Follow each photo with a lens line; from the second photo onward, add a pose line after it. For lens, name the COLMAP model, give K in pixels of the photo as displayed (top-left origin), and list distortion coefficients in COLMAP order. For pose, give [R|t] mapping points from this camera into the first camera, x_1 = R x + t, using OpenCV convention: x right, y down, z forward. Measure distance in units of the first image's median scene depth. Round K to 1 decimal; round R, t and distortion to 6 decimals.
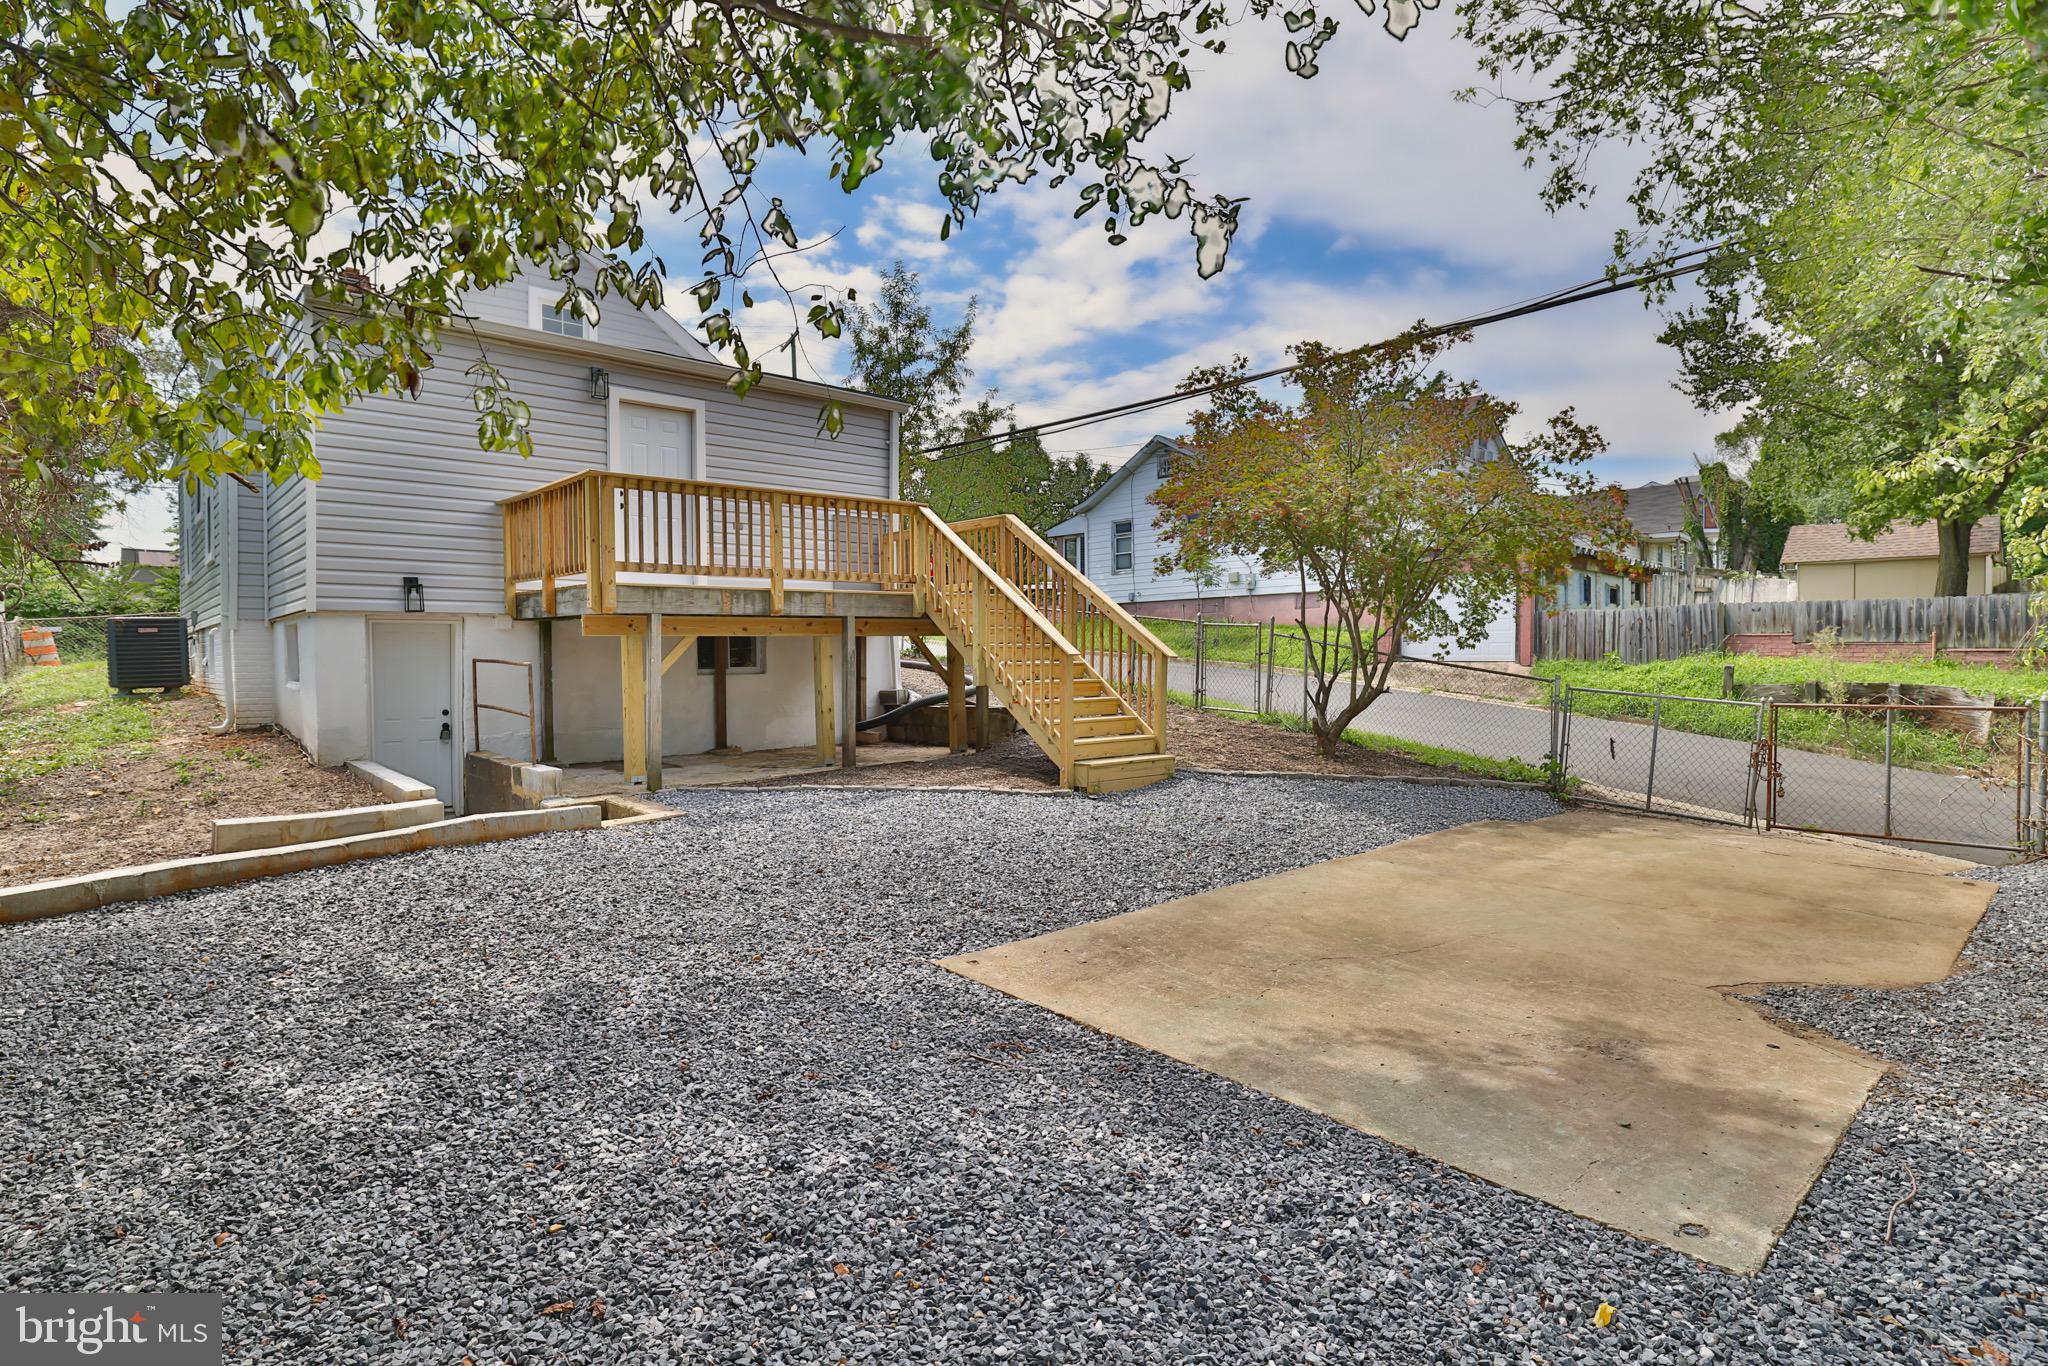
lens RADIAL K [[976.8, 0, 1010.2], [0, 976.8, 668.2], [0, 0, 1]] dist [-0.046155, 0.016413]
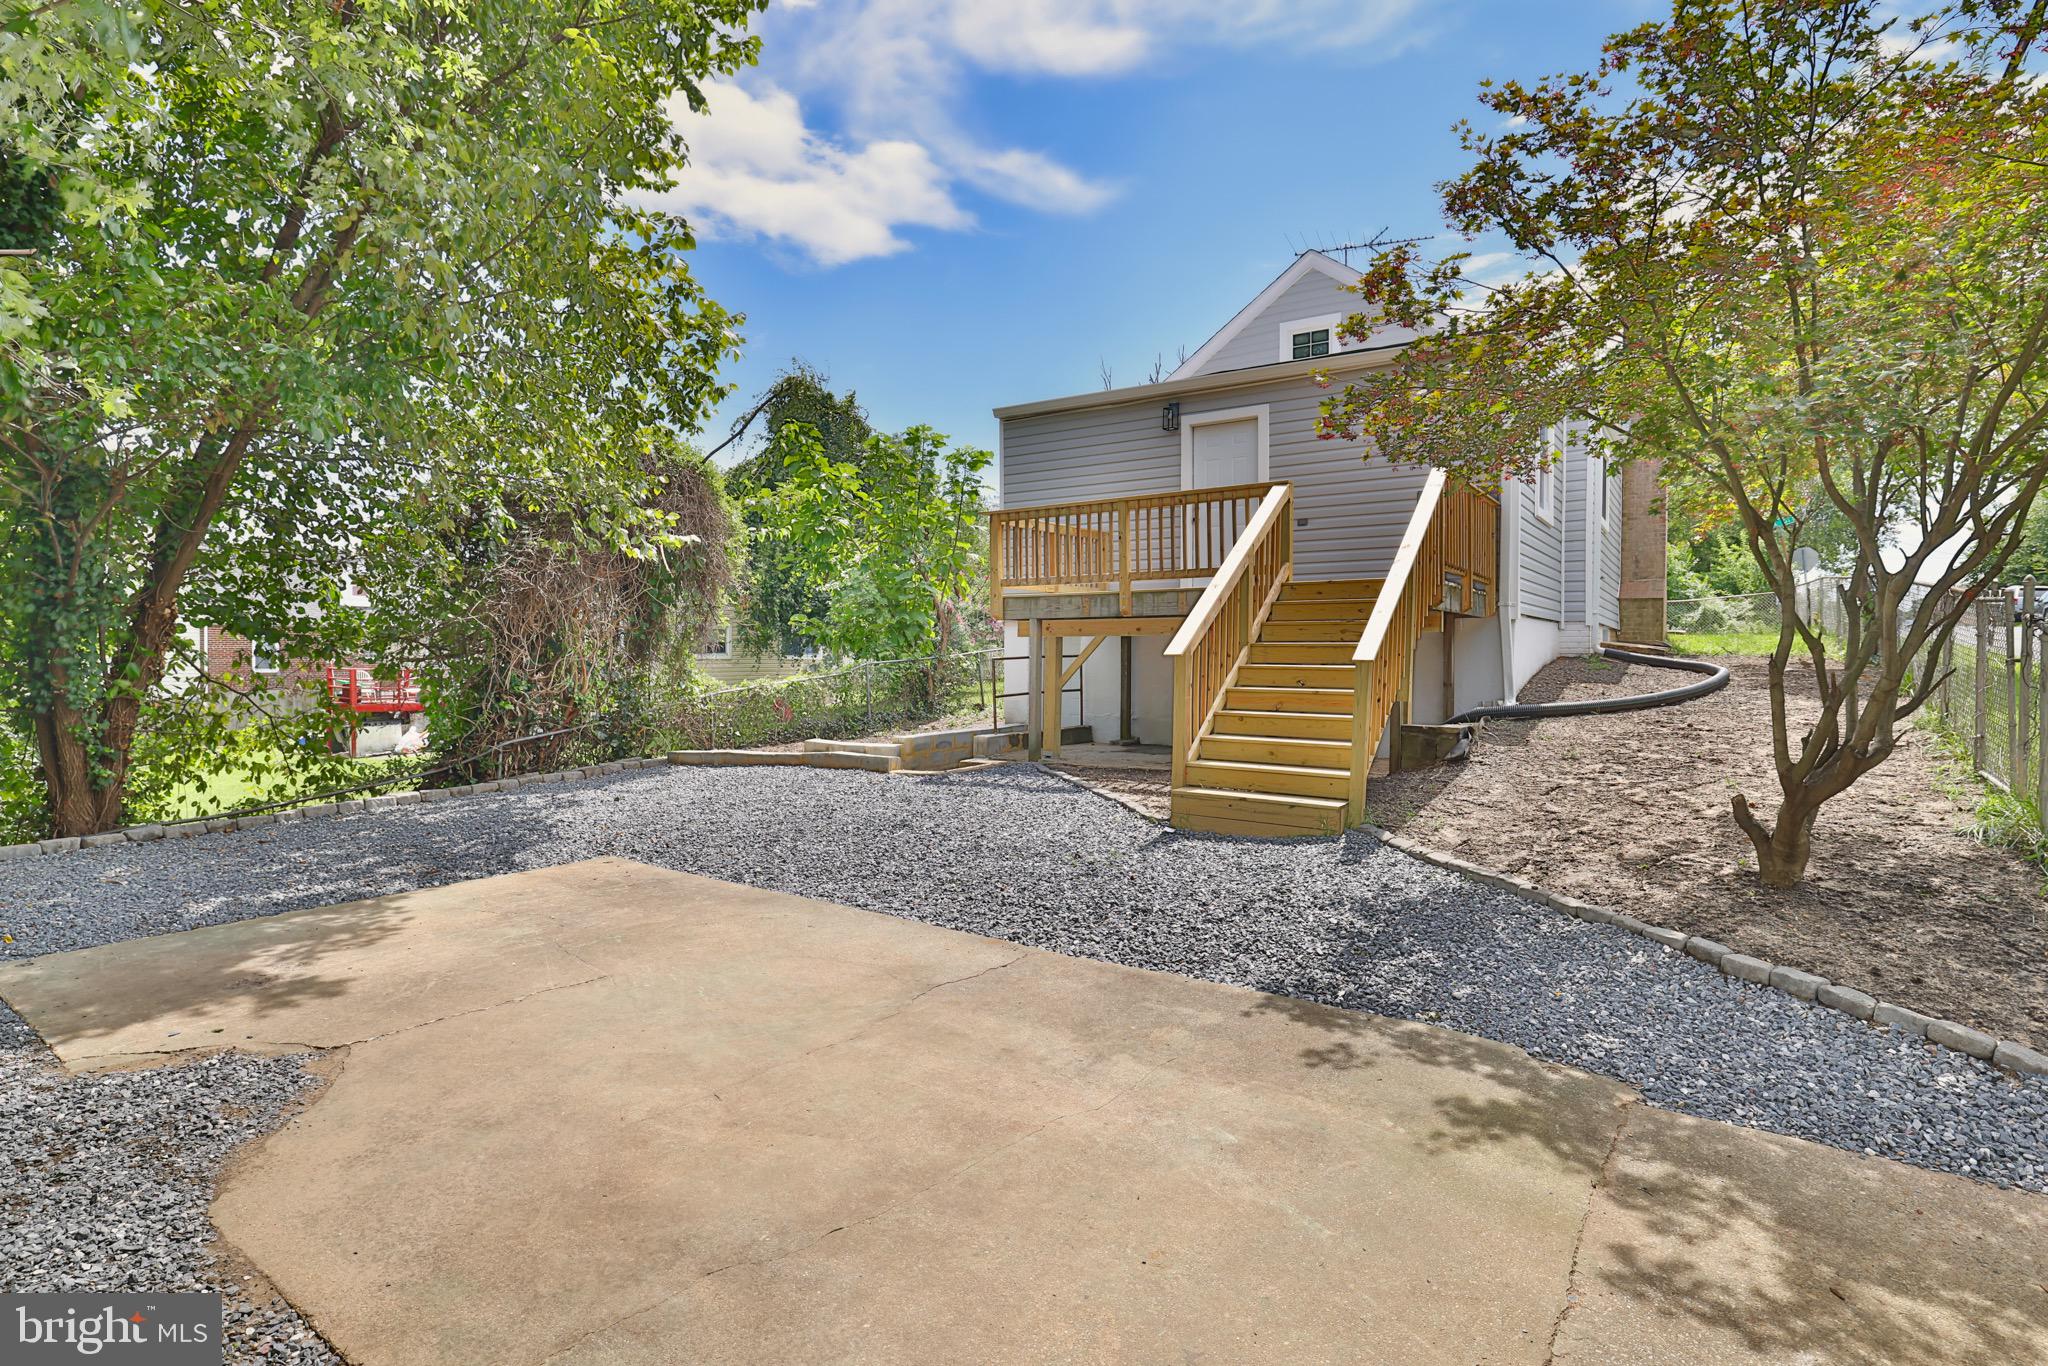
lens RADIAL K [[1037.0, 0, 1024.0], [0, 1037.0, 683.0], [0, 0, 1]] dist [0.035847, 0.000098]
pose [[0.207397, 0.034635, -0.977643, 1.372999], [-0.013159, 0.999381, 0.032614, -0.027712], [0.978168, 0.006100, 0.207725, 1.075066]]
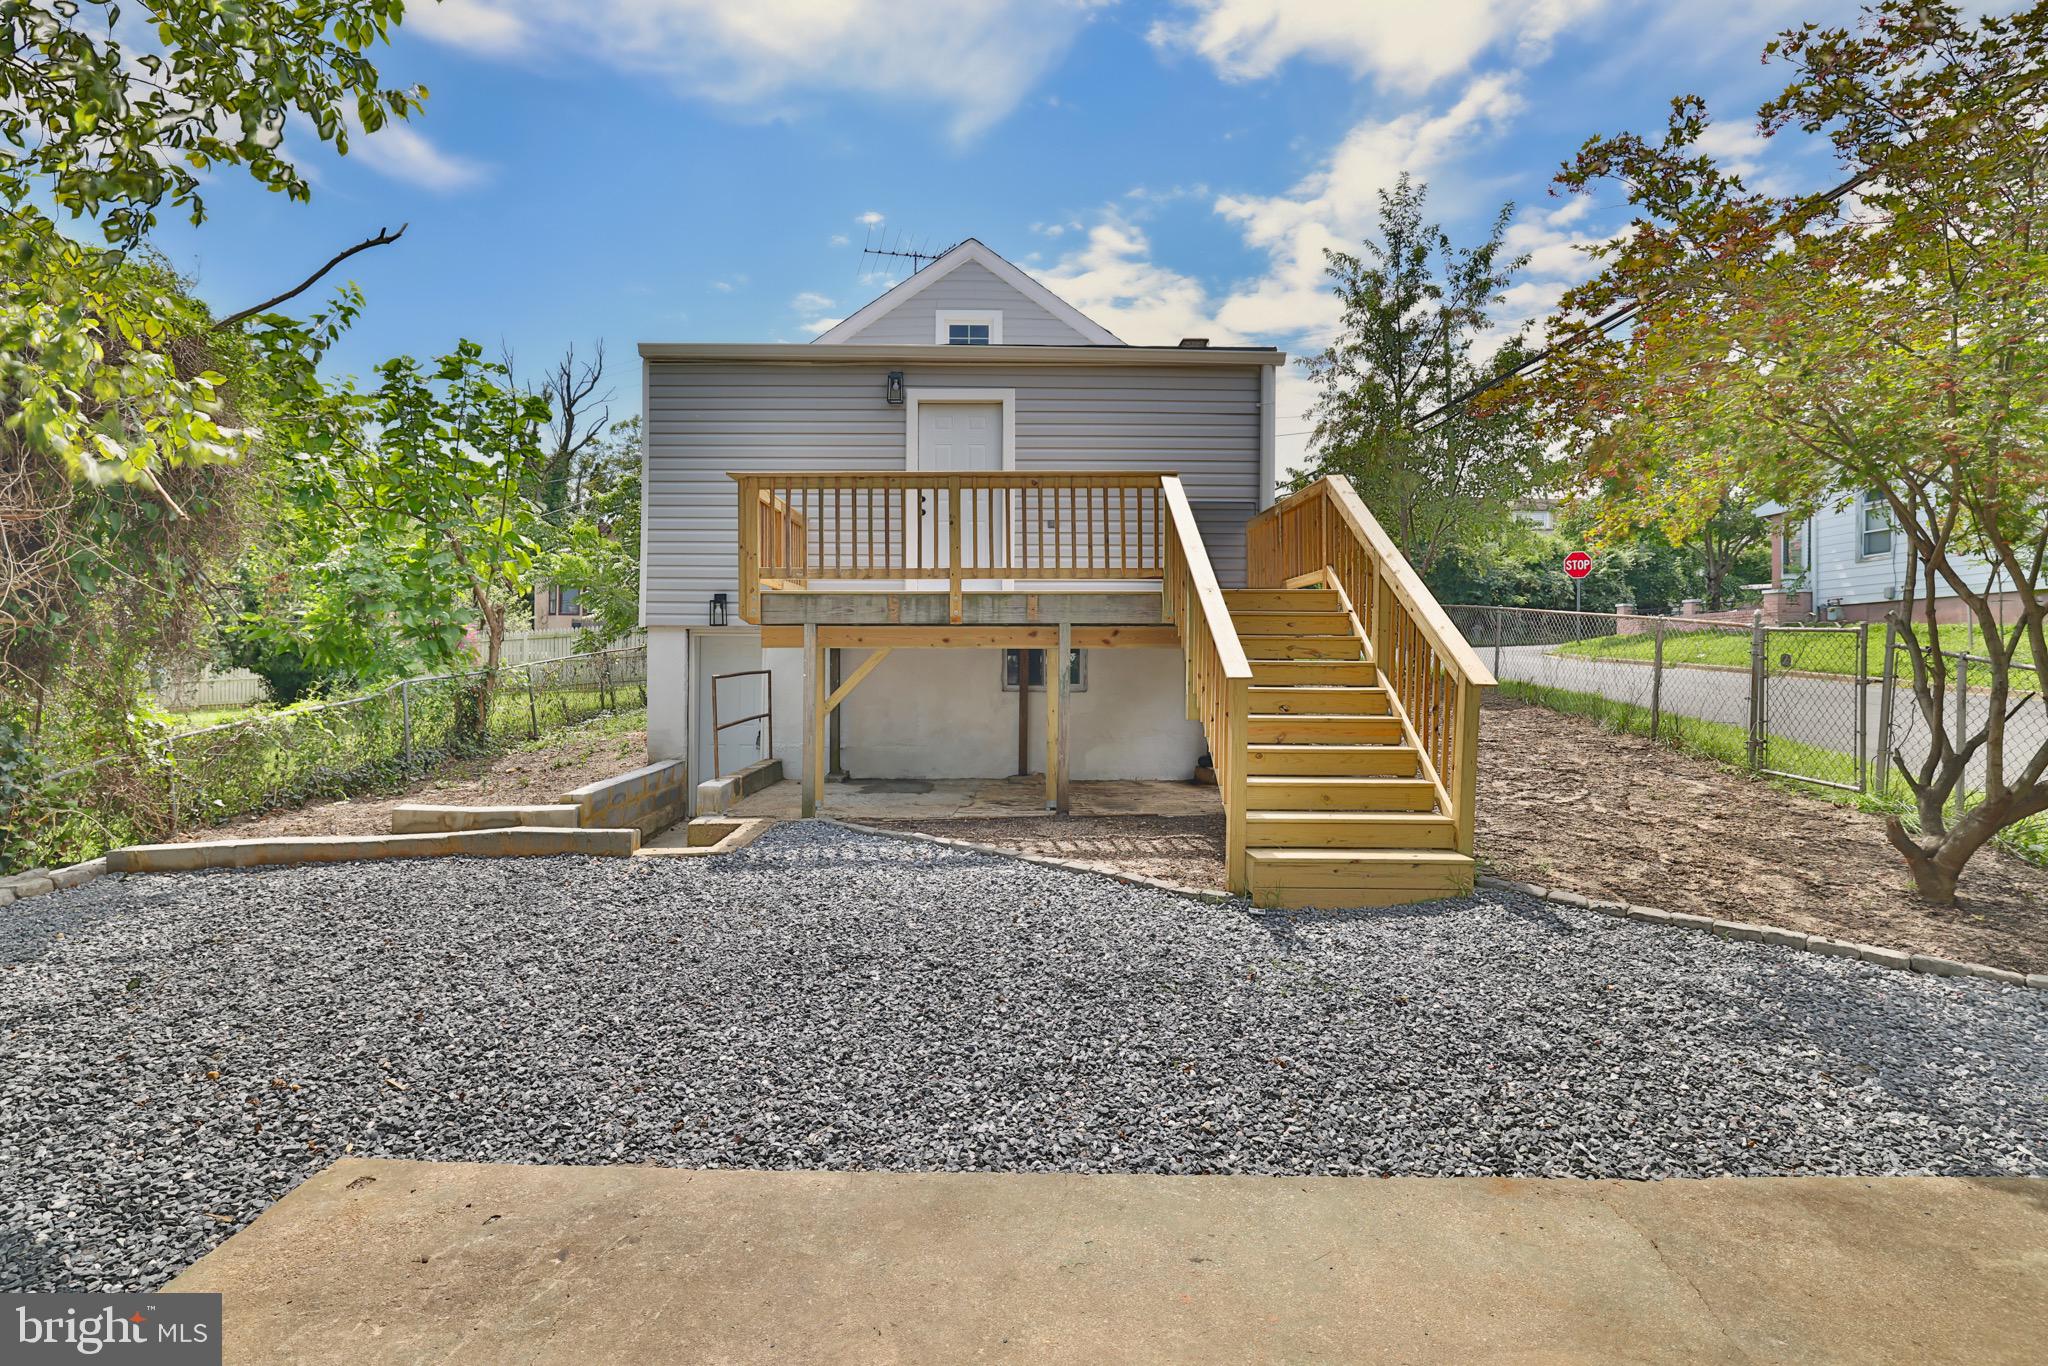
lens RADIAL K [[976.8, 0, 1010.2], [0, 976.8, 668.2], [0, 0, 1]] dist [-0.046155, 0.016413]
pose [[0.736973, 0.012454, -0.675808, 0.574532], [-0.014201, 0.999895, 0.002939, -0.031867], [0.675773, 0.007431, 0.737072, 0.692360]]
